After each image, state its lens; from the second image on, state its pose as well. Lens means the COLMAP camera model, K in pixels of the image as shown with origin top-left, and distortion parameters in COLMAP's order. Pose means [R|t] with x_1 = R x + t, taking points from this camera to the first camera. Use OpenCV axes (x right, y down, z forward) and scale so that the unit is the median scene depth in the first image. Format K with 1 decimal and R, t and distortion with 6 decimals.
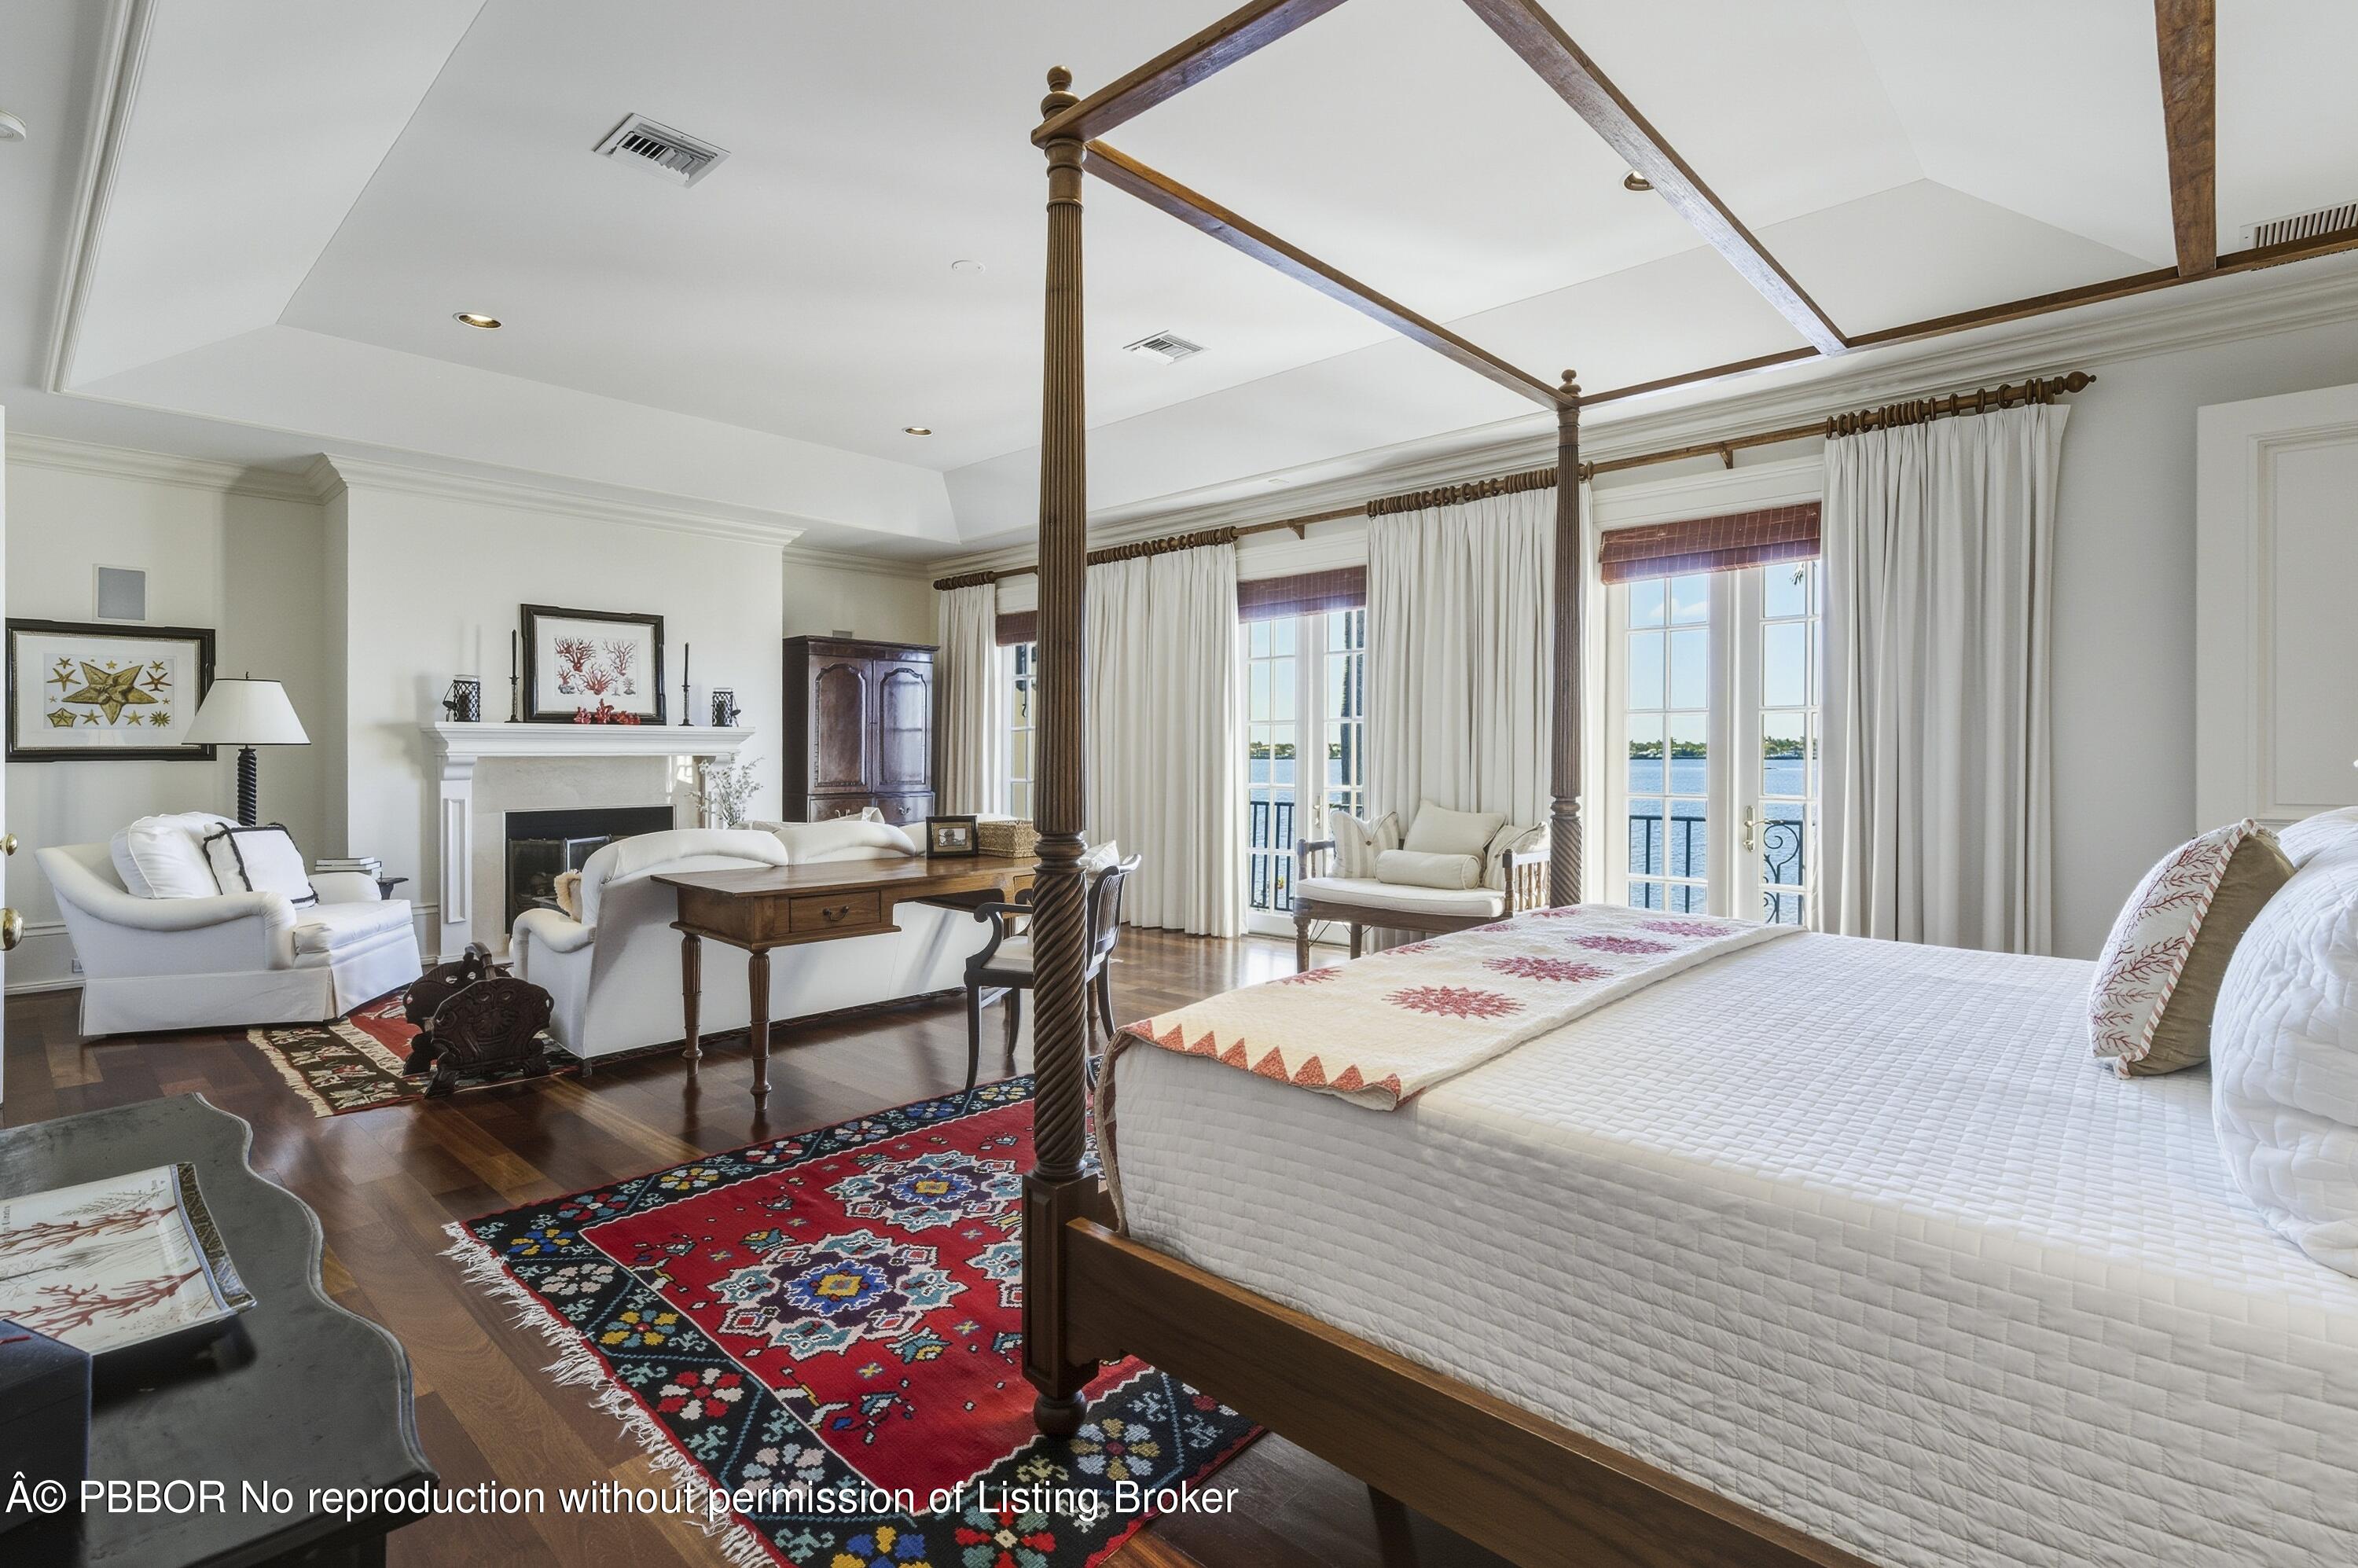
lens RADIAL K [[1097.7, 0, 1172.7], [0, 1097.7, 759.1], [0, 0, 1]] dist [-0.004504, -0.000197]
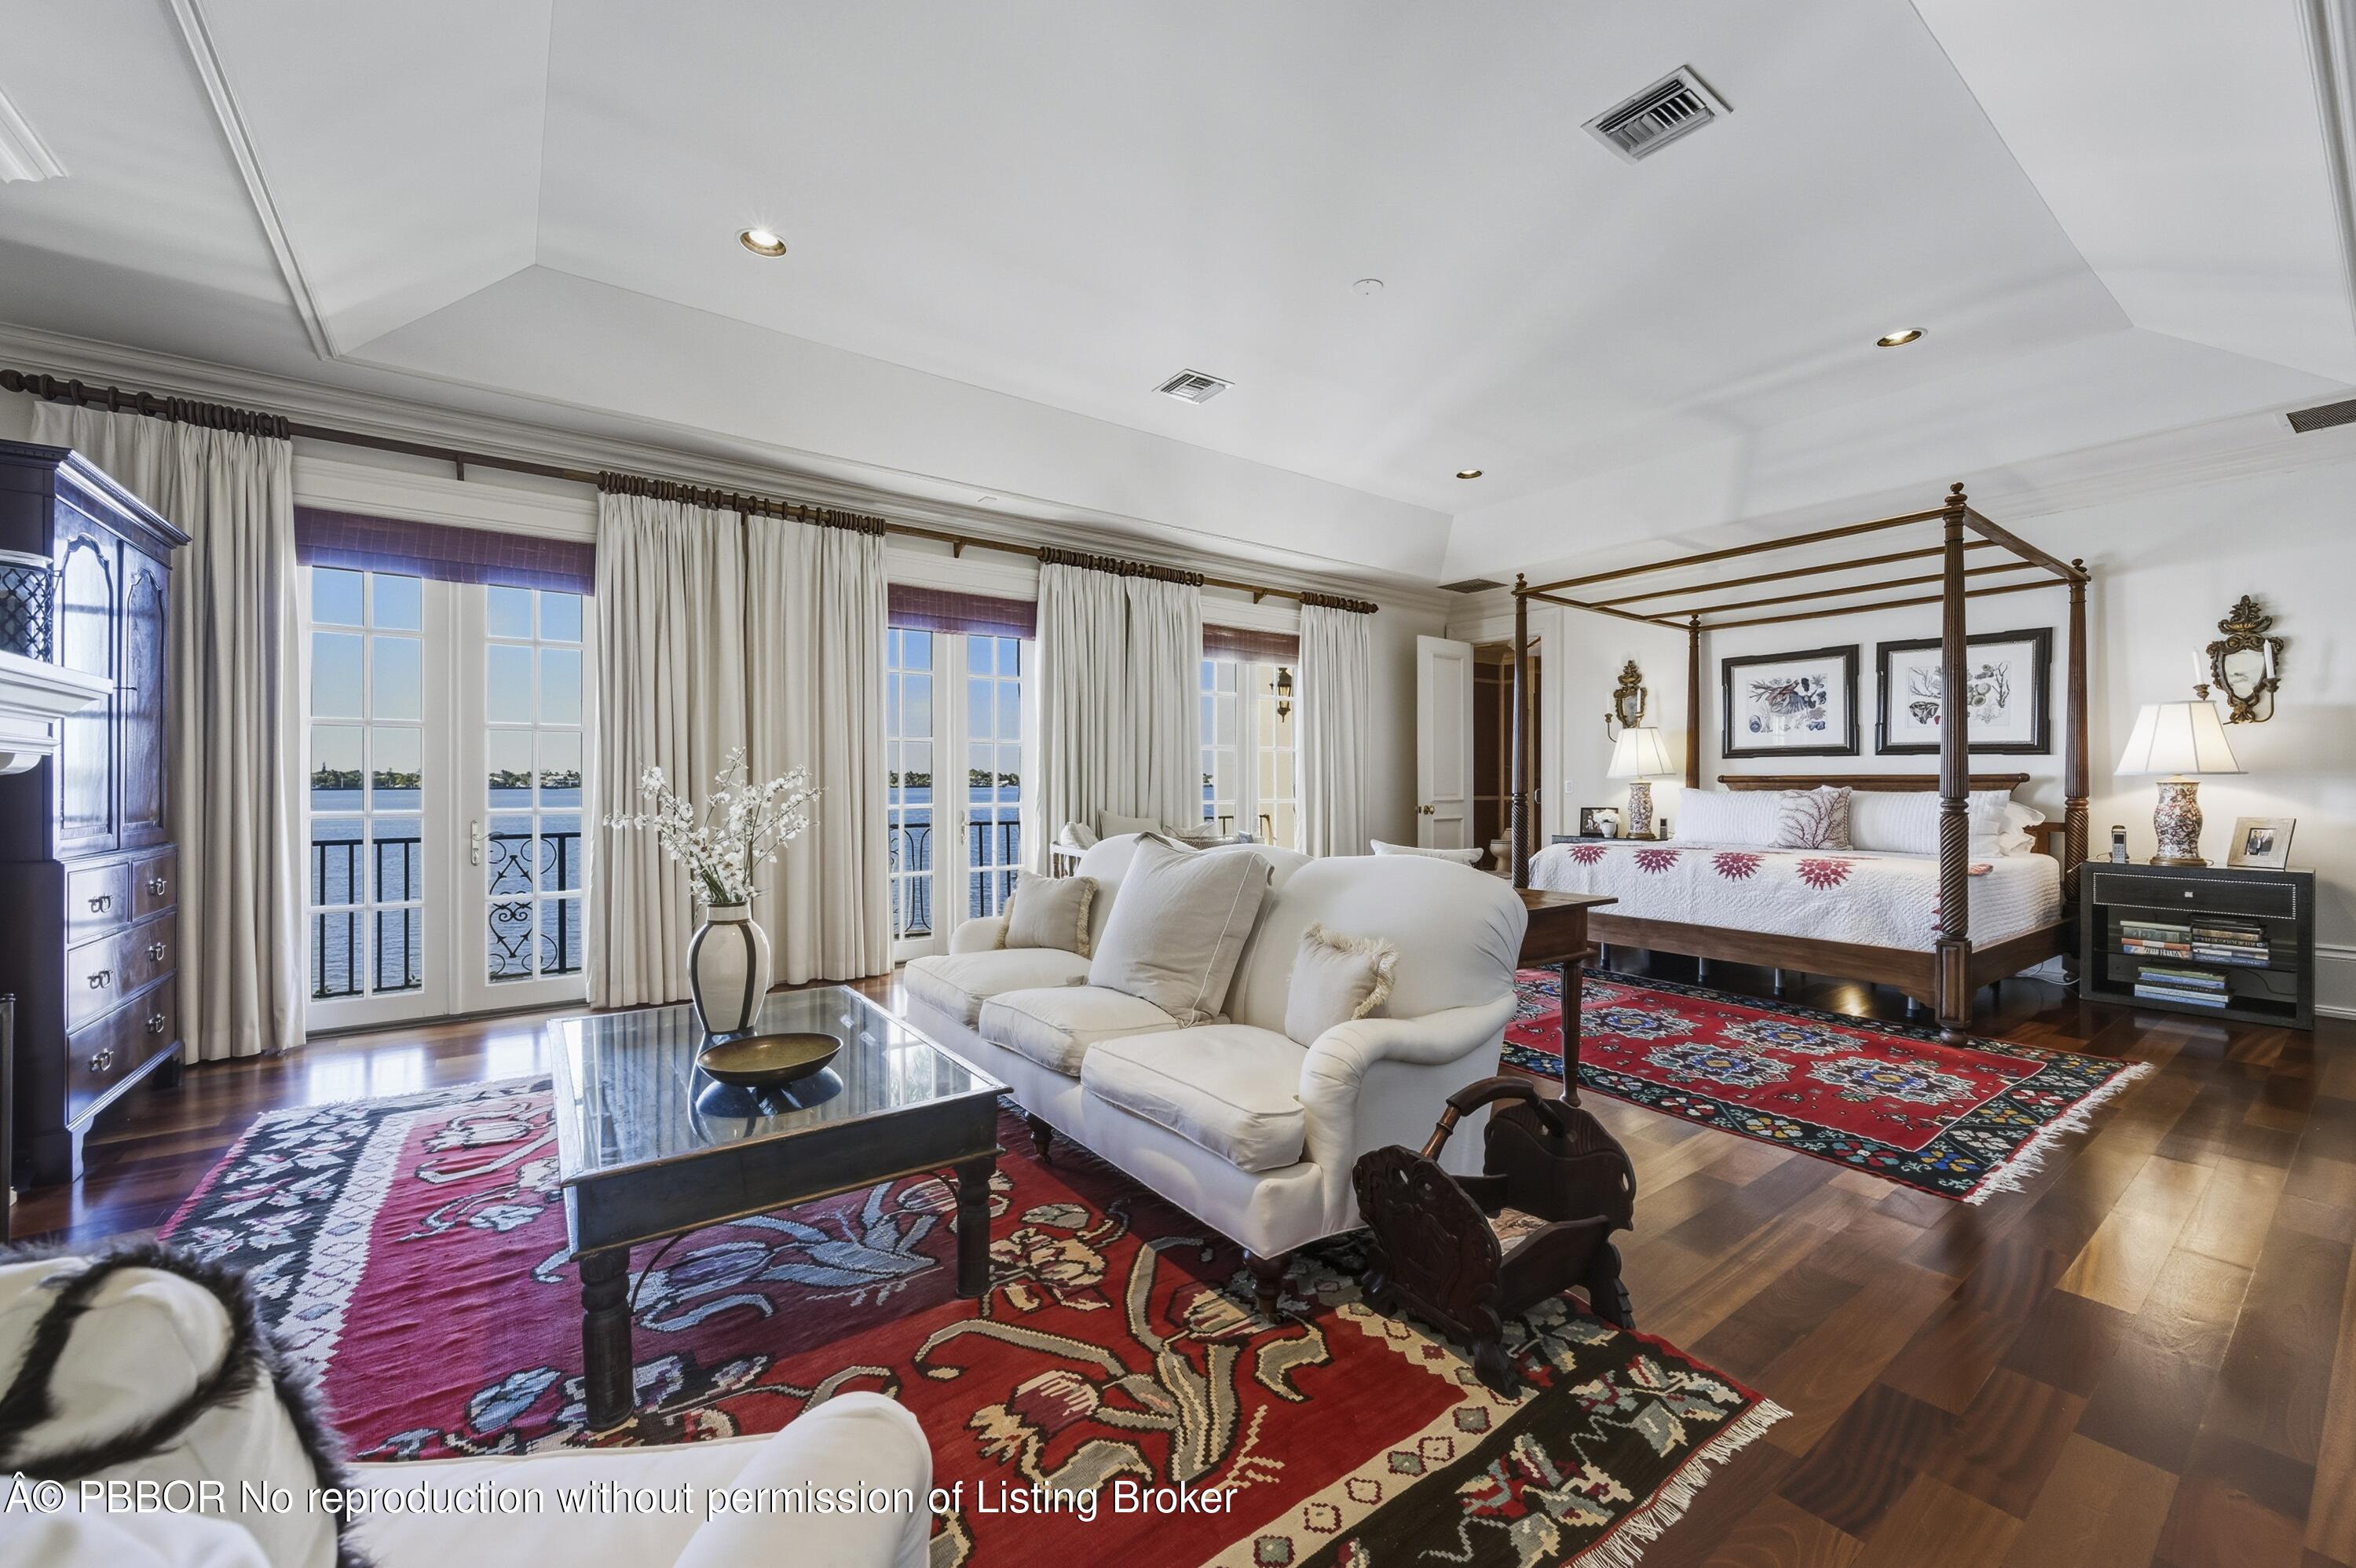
lens RADIAL K [[932.9, 0, 1178.0], [0, 932.9, 784.0], [0, 0, 1]] dist [0.014745, -0.000246]
pose [[0.179064, -0.006468, 0.983816, -1.581199], [-0.001690, 0.999975, 0.006881, 0.004425], [-0.983836, -0.002895, 0.179048, 1.476702]]
